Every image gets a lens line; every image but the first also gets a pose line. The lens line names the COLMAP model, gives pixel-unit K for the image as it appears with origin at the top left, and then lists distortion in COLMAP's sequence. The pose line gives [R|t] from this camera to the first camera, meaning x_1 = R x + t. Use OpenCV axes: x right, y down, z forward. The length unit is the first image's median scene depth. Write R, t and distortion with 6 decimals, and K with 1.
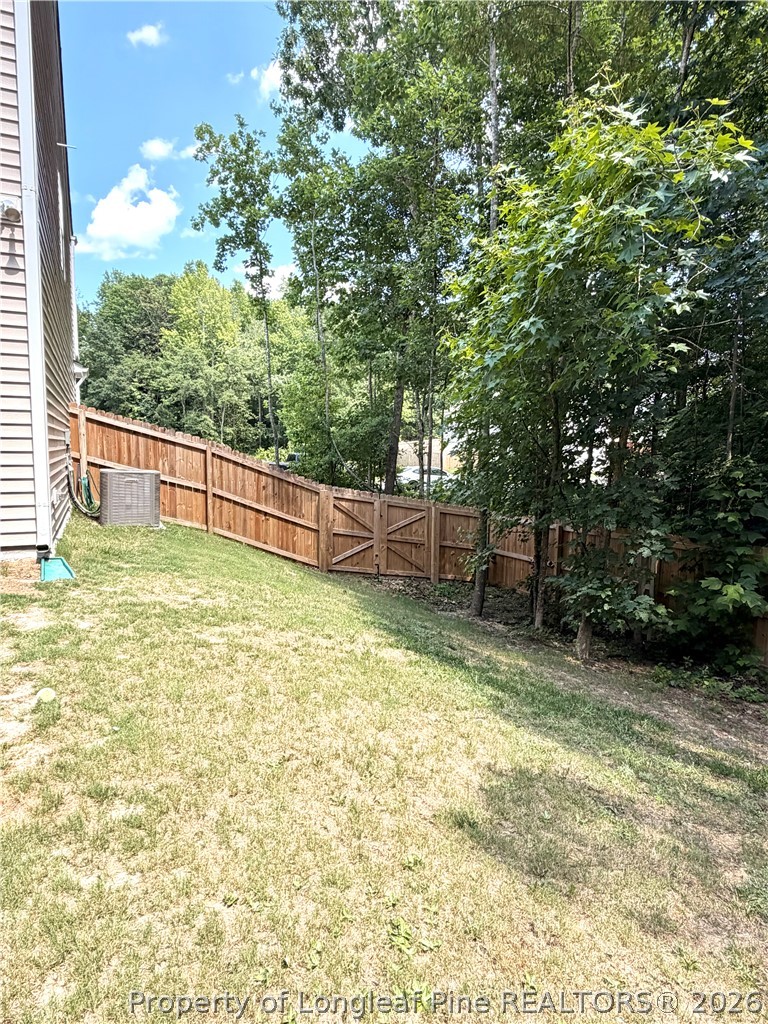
lens RADIAL K [[614.2, 0, 382.9], [0, 614.2, 510.0], [0, 0, 1]] dist [-0.008648, 0.001009]
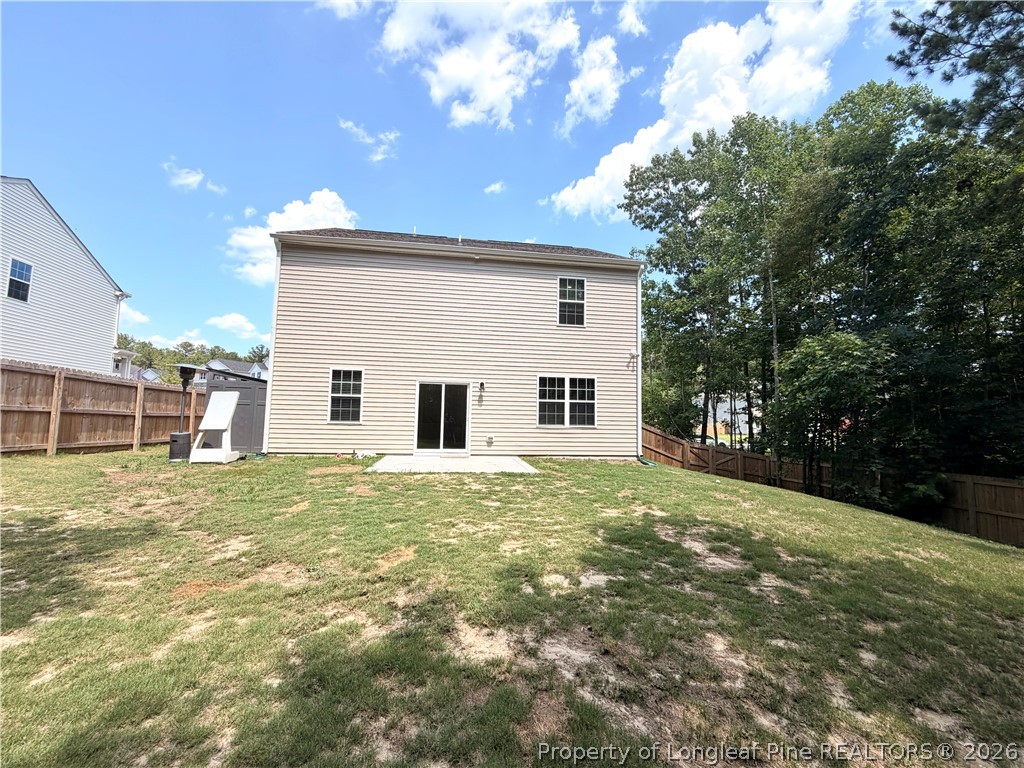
lens RADIAL K [[414.4, 0, 507.9], [0, 414.4, 389.0], [0, 0, 1]] dist [0.001523, 0.000491]
pose [[0.958187, -0.015477, -0.285722, -0.422464], [-0.034484, 0.985012, -0.169003, 0.073219], [0.284056, 0.171789, 0.943293, -0.883697]]
